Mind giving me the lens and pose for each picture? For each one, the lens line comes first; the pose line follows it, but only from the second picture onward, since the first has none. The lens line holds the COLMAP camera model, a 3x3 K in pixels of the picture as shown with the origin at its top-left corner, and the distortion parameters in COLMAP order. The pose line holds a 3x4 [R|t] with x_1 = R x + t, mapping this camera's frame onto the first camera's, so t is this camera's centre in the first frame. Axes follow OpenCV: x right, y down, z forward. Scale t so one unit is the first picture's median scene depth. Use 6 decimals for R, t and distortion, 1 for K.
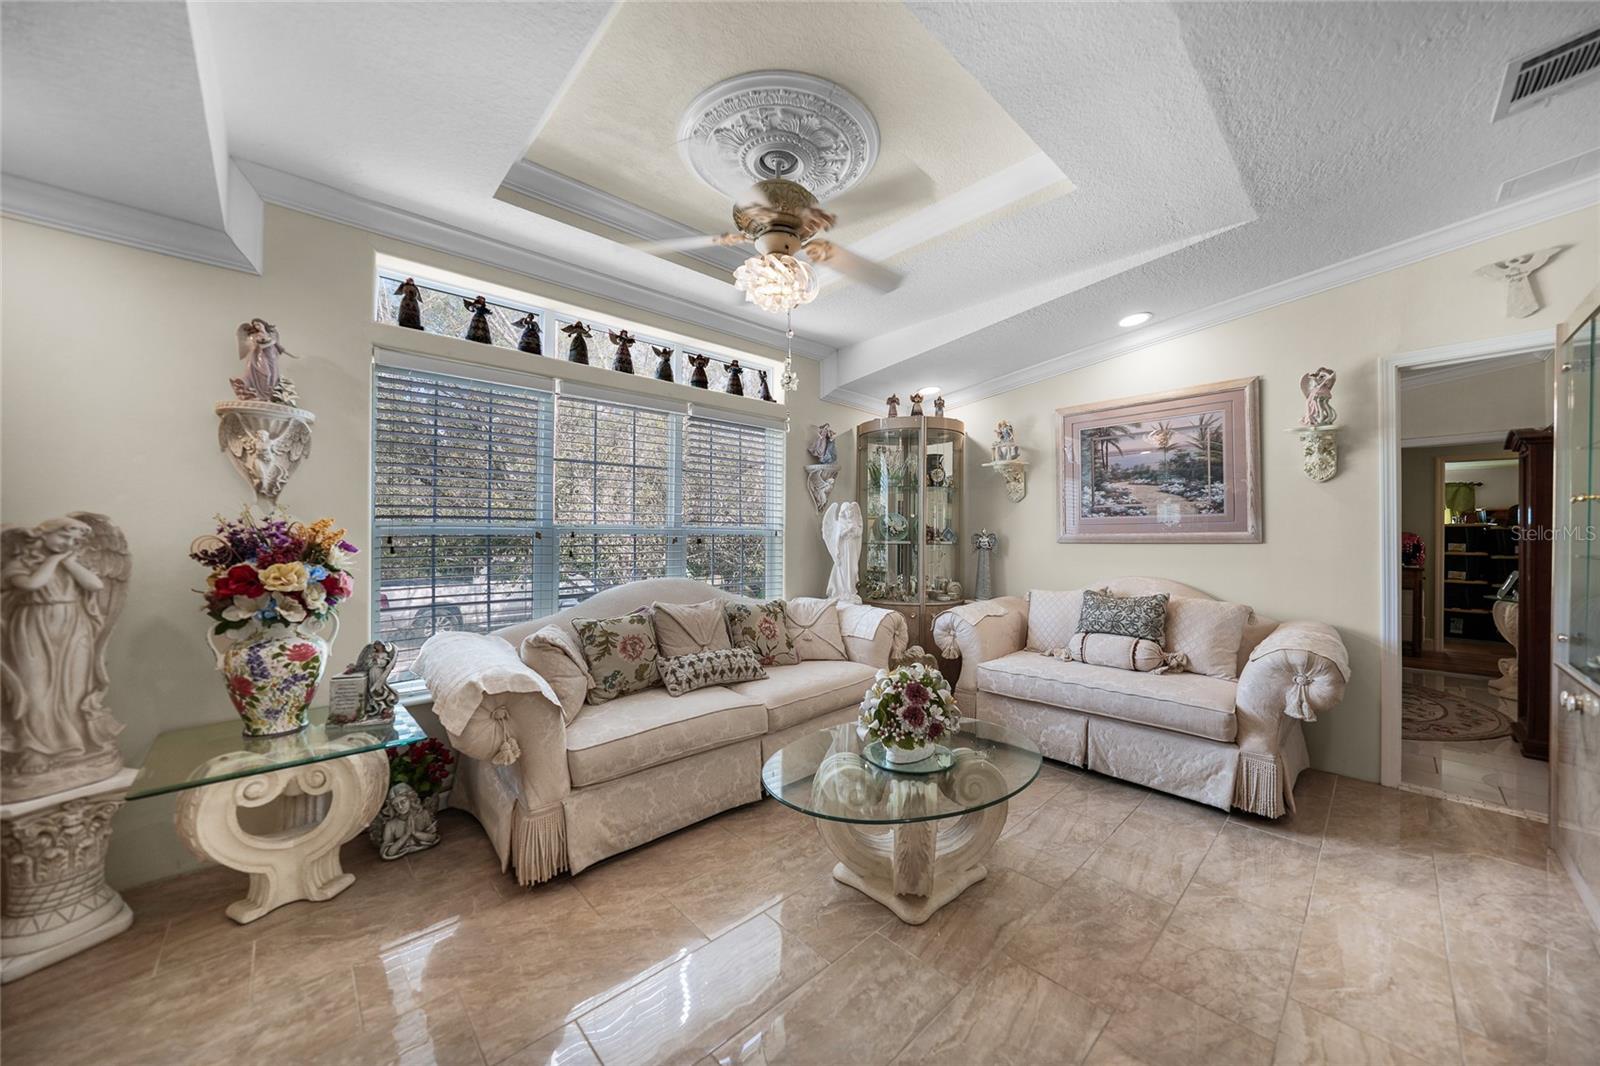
lens RADIAL K [[556.6, 0, 803.6], [0, 556.6, 529.9], [0, 0, 1]] dist [-0.026916, 0.006960]
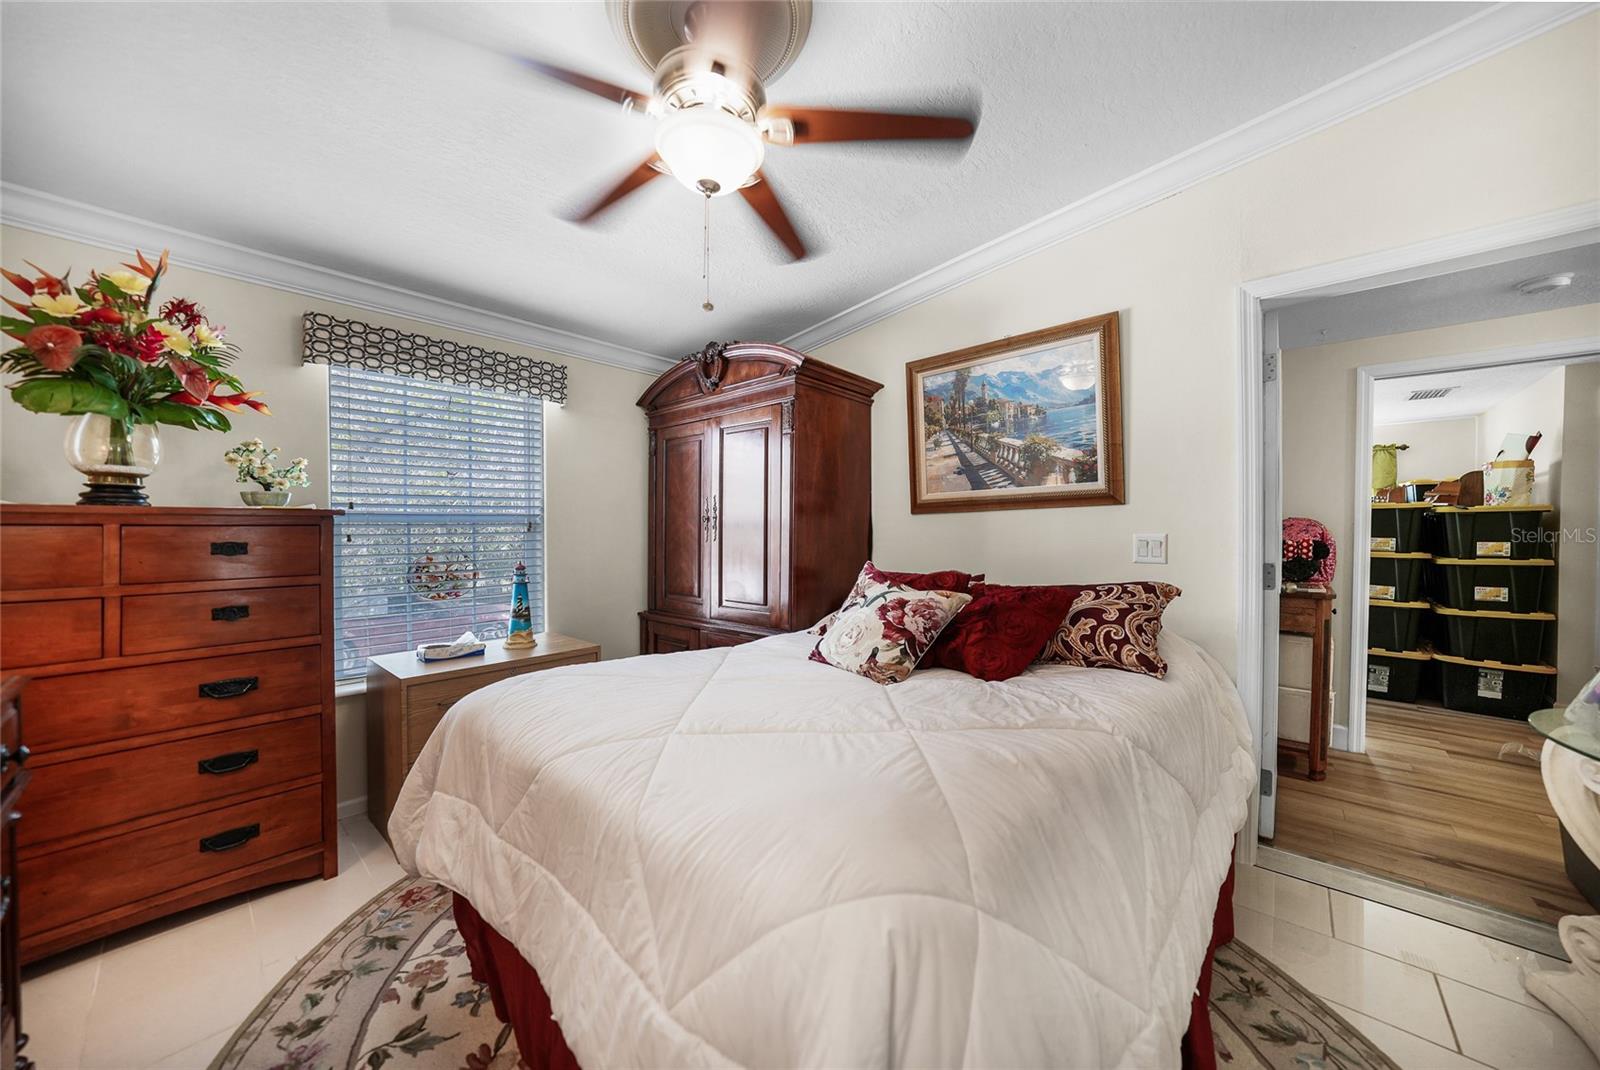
lens RADIAL K [[556.6, 0, 803.6], [0, 556.6, 531.9], [0, 0, 1]] dist [-0.026916, 0.006960]
pose [[0.995569, -0.007524, 0.093731, 0.541306], [0.005765, 0.999803, 0.019018, 0.003987], [-0.093855, -0.018393, 0.995416, 0.485996]]
